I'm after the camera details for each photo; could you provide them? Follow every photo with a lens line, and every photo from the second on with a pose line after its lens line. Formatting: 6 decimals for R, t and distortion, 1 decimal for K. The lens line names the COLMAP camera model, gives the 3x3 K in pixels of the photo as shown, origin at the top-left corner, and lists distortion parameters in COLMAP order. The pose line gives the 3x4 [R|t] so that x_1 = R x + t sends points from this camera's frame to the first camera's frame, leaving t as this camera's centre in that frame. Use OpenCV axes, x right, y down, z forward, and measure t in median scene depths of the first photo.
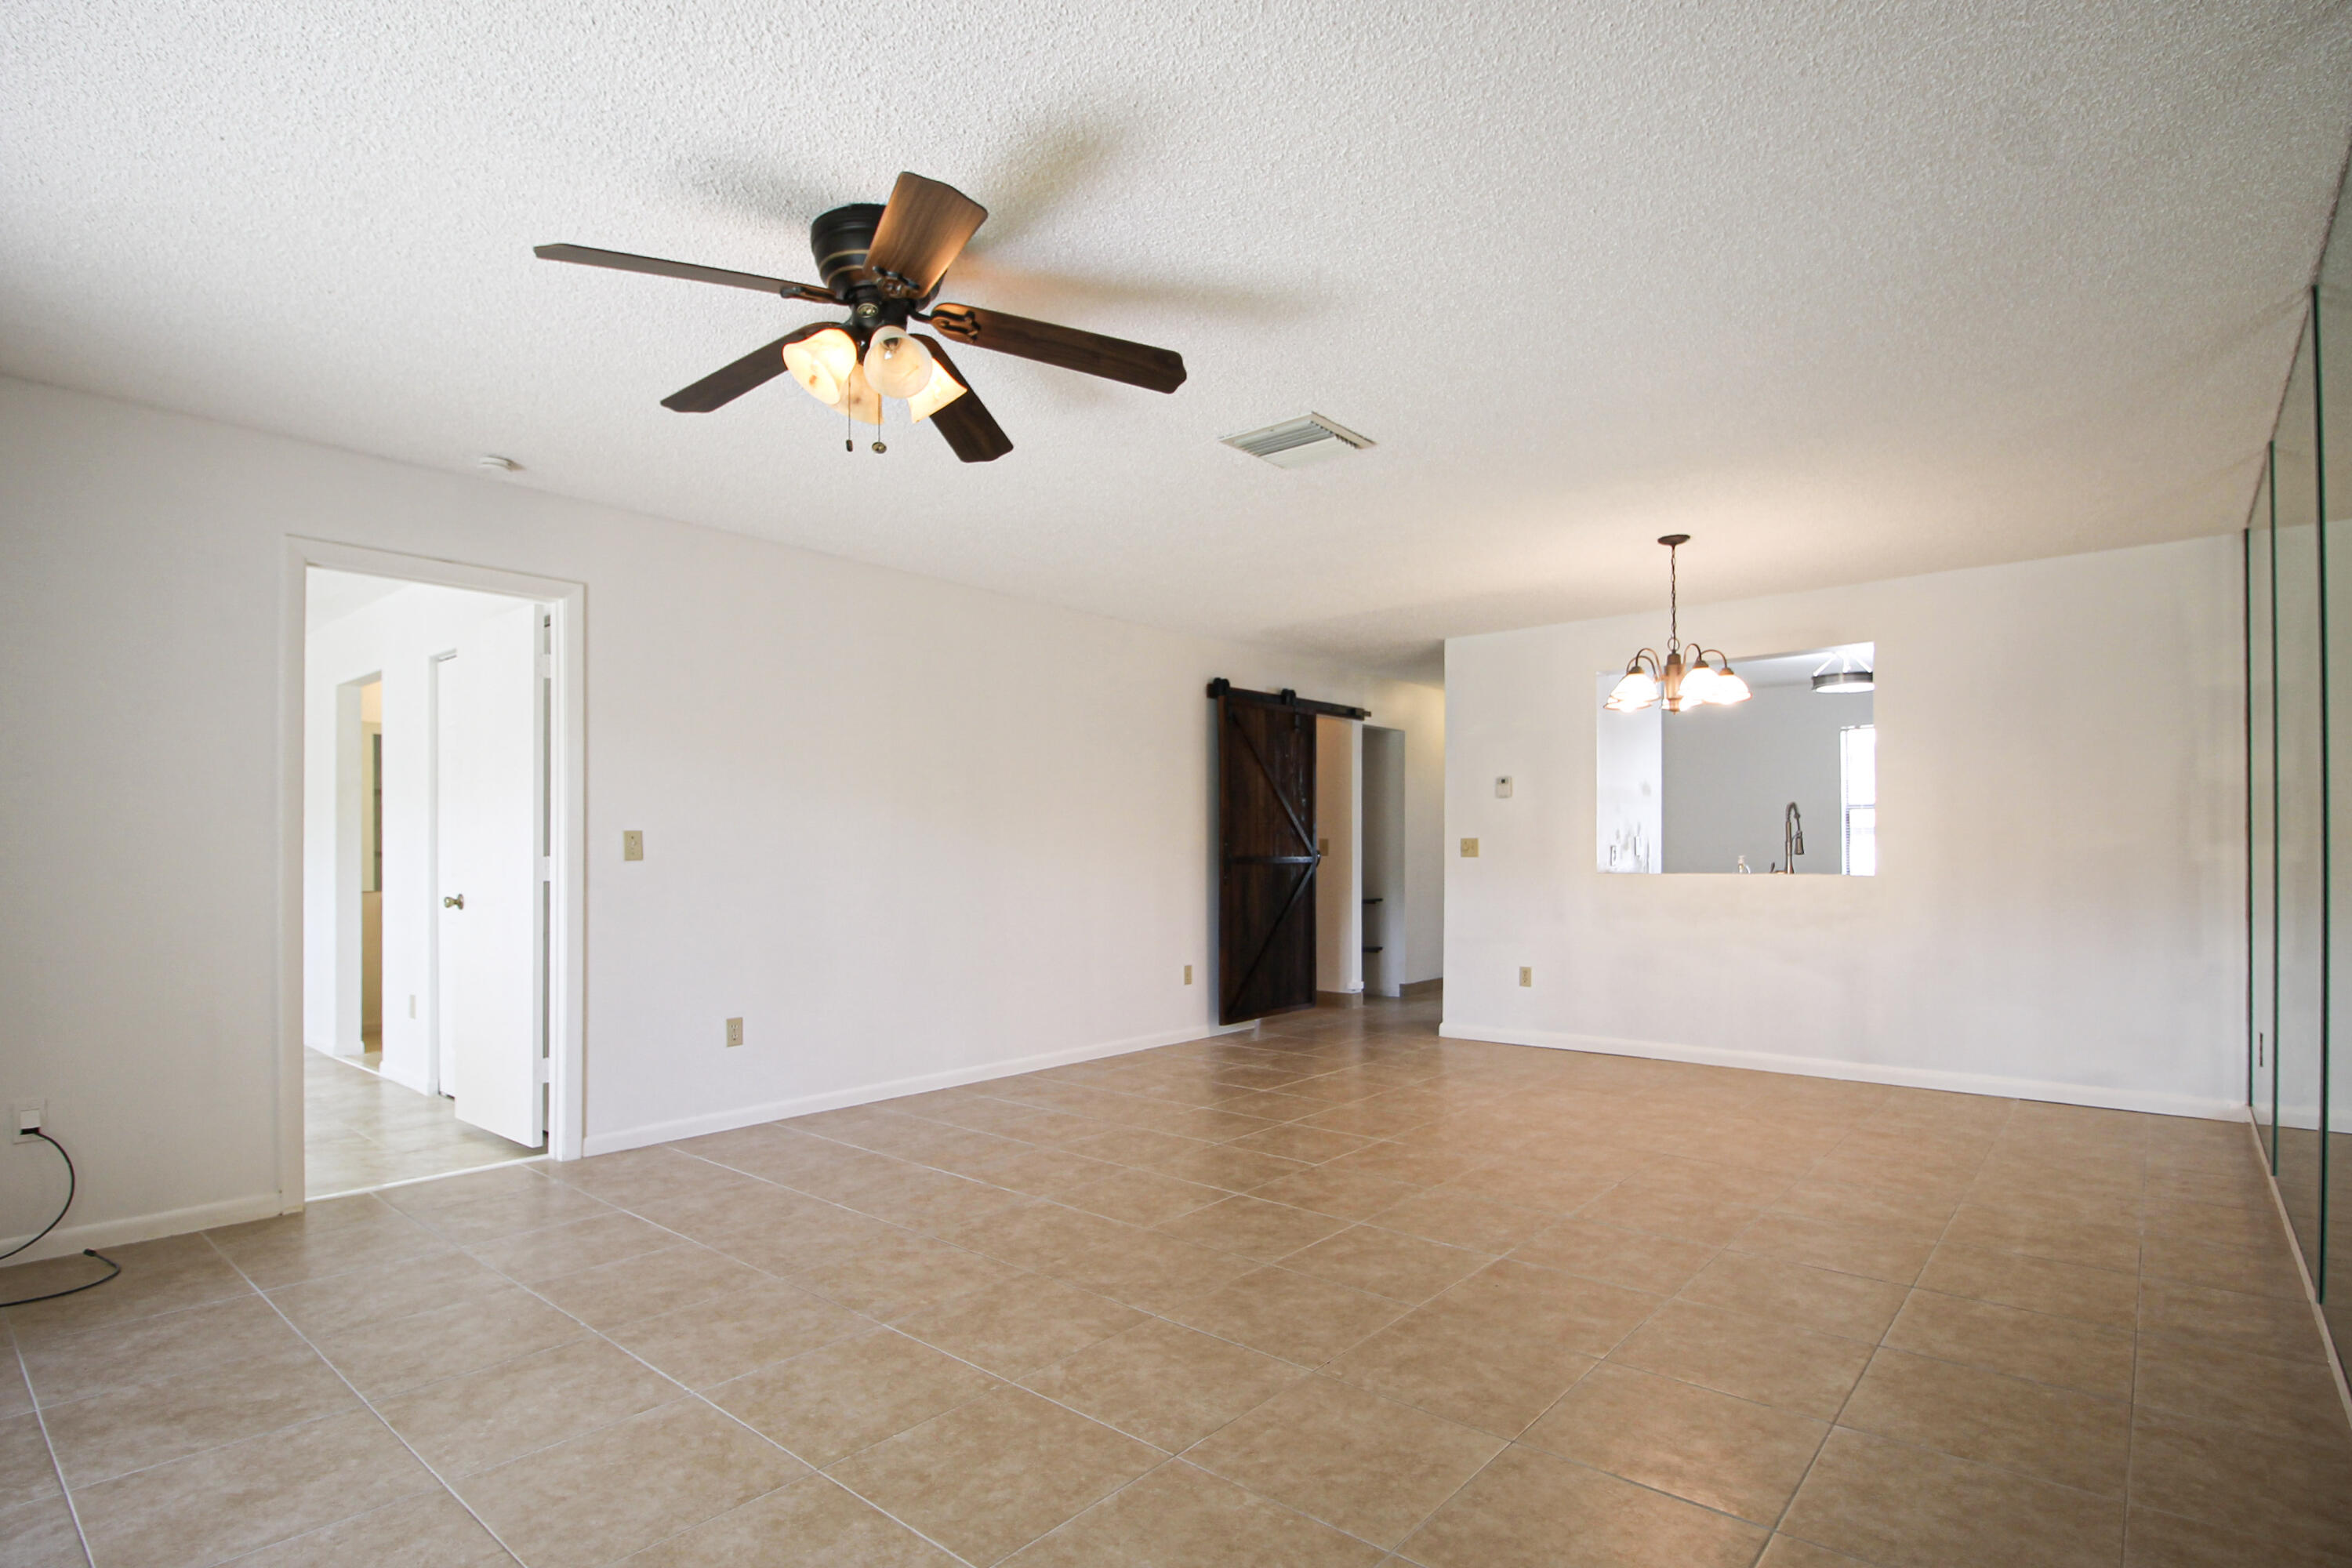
lens RADIAL K [[1163.4, 0, 1178.9], [0, 1163.4, 841.5], [0, 0, 1]] dist [-0.000961, -0.000300]
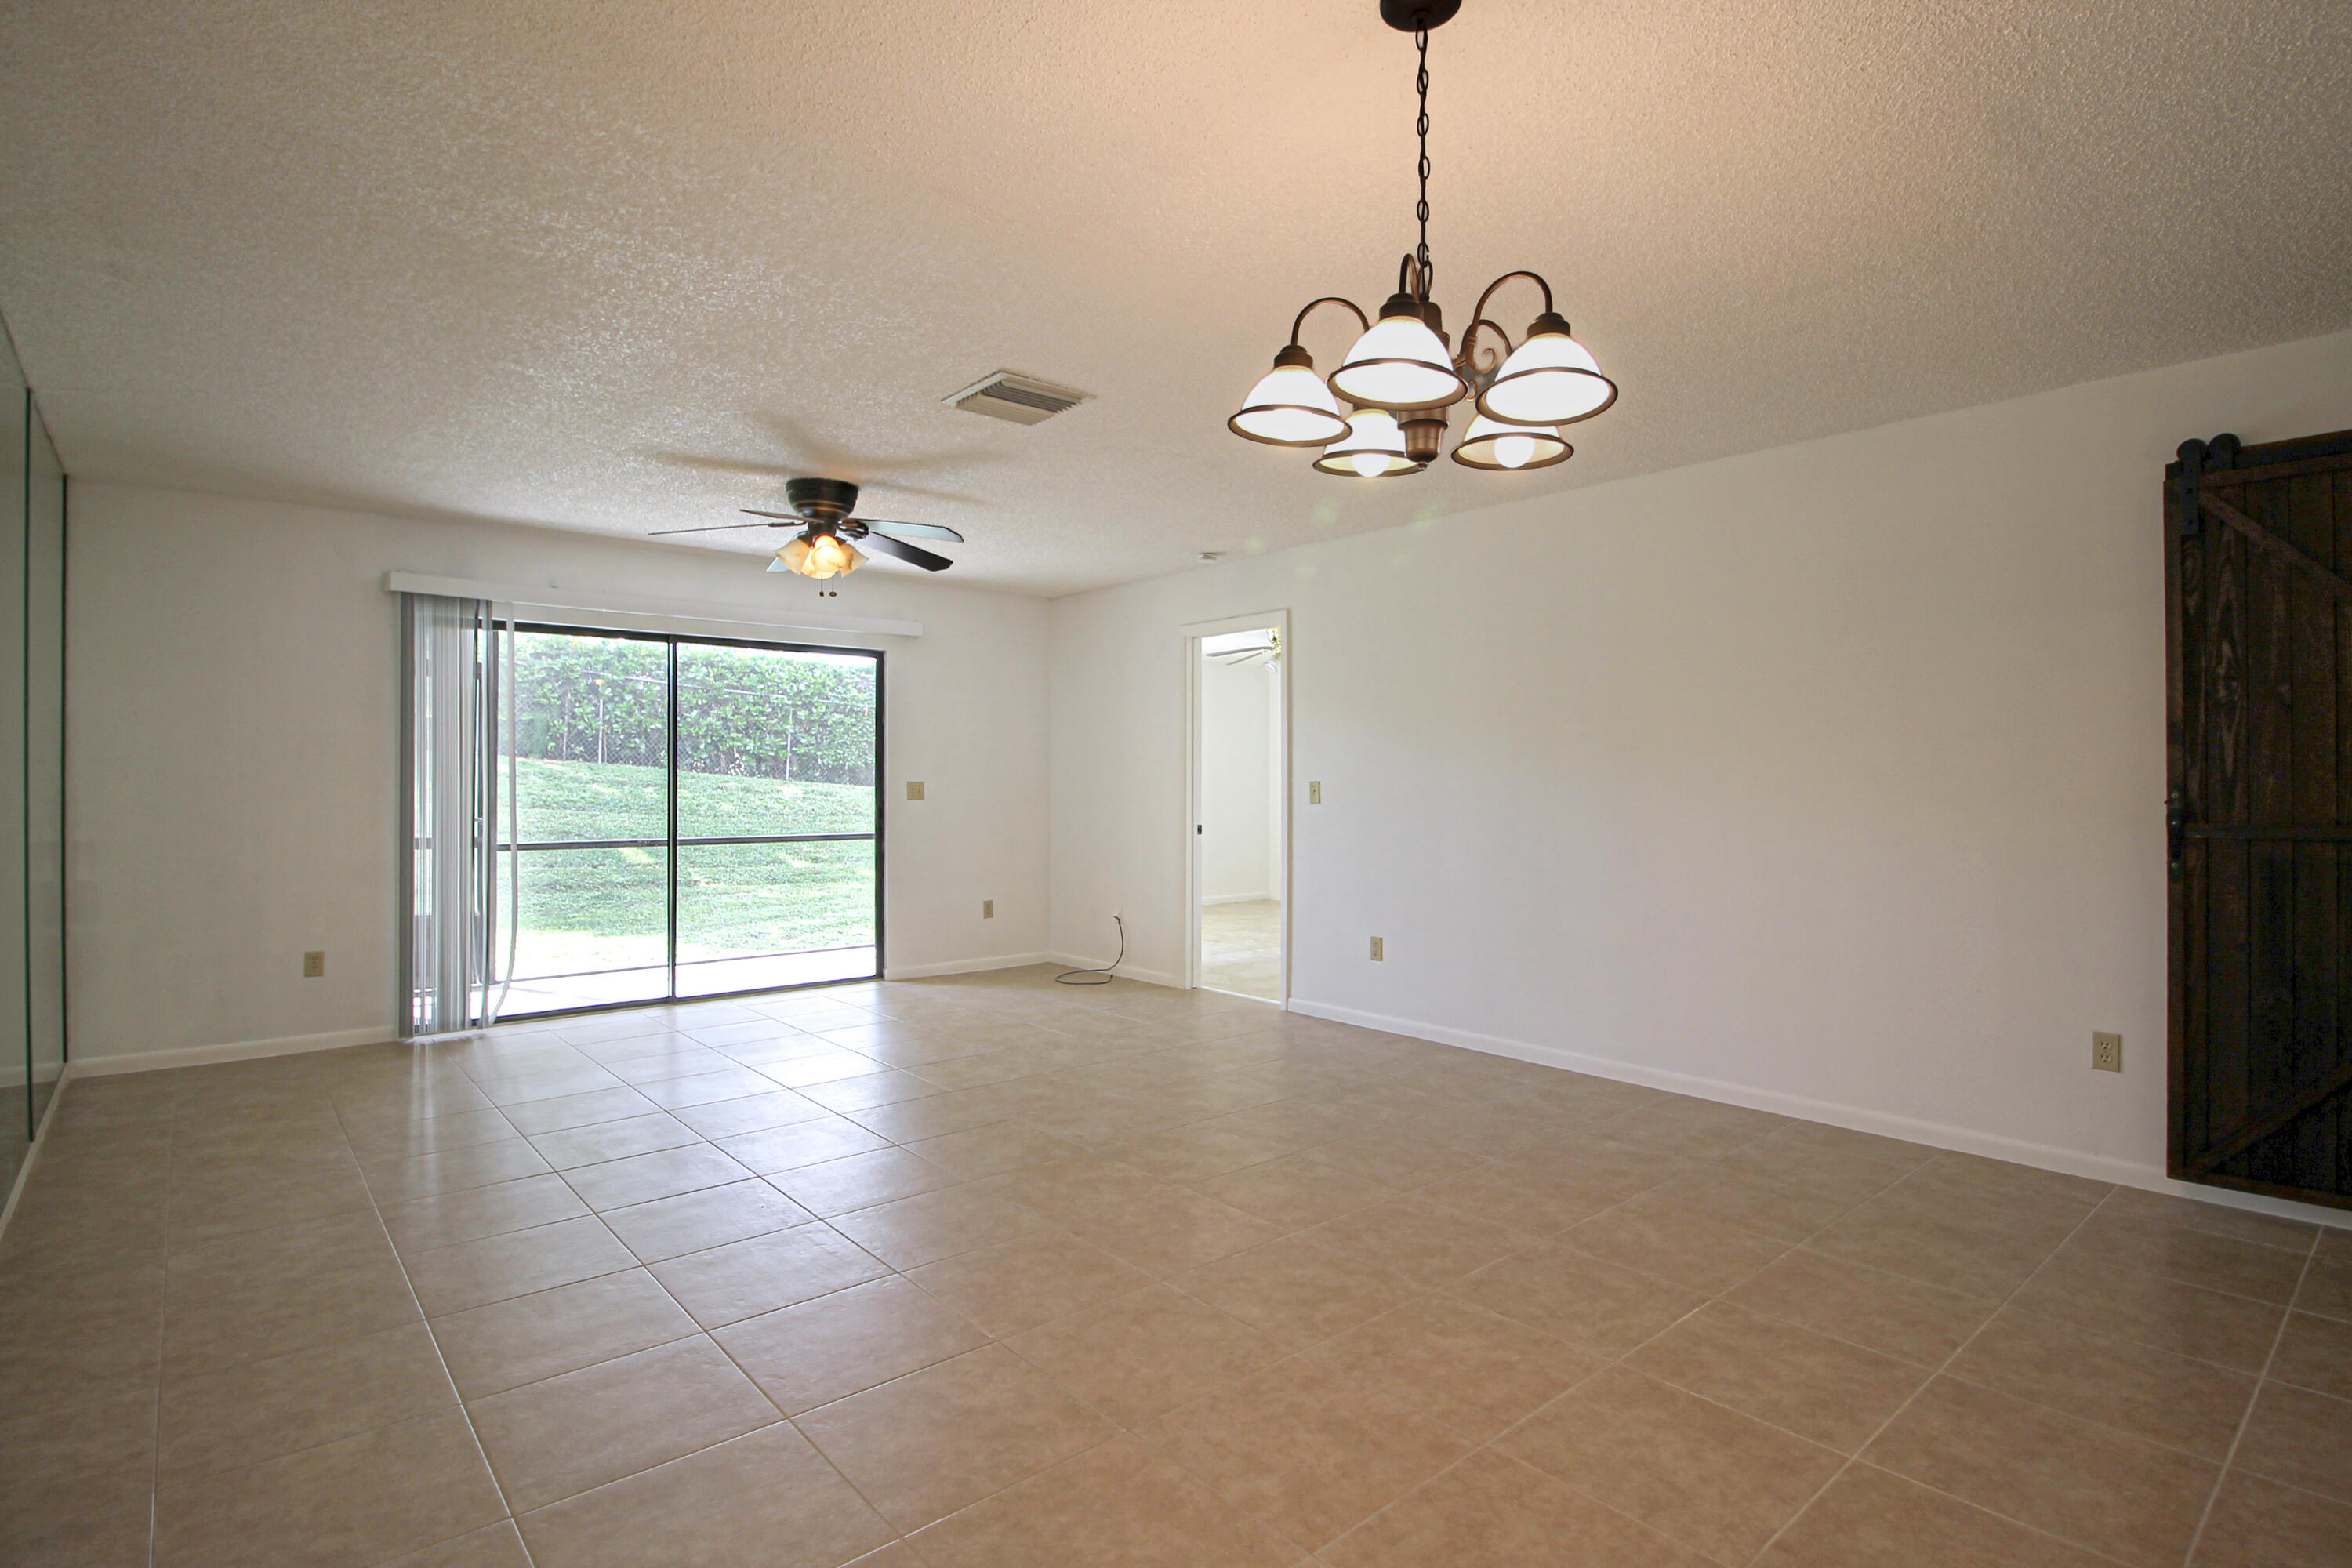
lens RADIAL K [[1133.0, 0, 1178.6], [0, 1133.0, 772.1], [0, 0, 1]] dist [-0.002467, -0.000966]
pose [[-0.147335, -0.007196, -0.989060, 0.869429], [0.009292, 0.999919, -0.008659, -0.010031], [0.989043, -0.010466, -0.147256, 1.058697]]
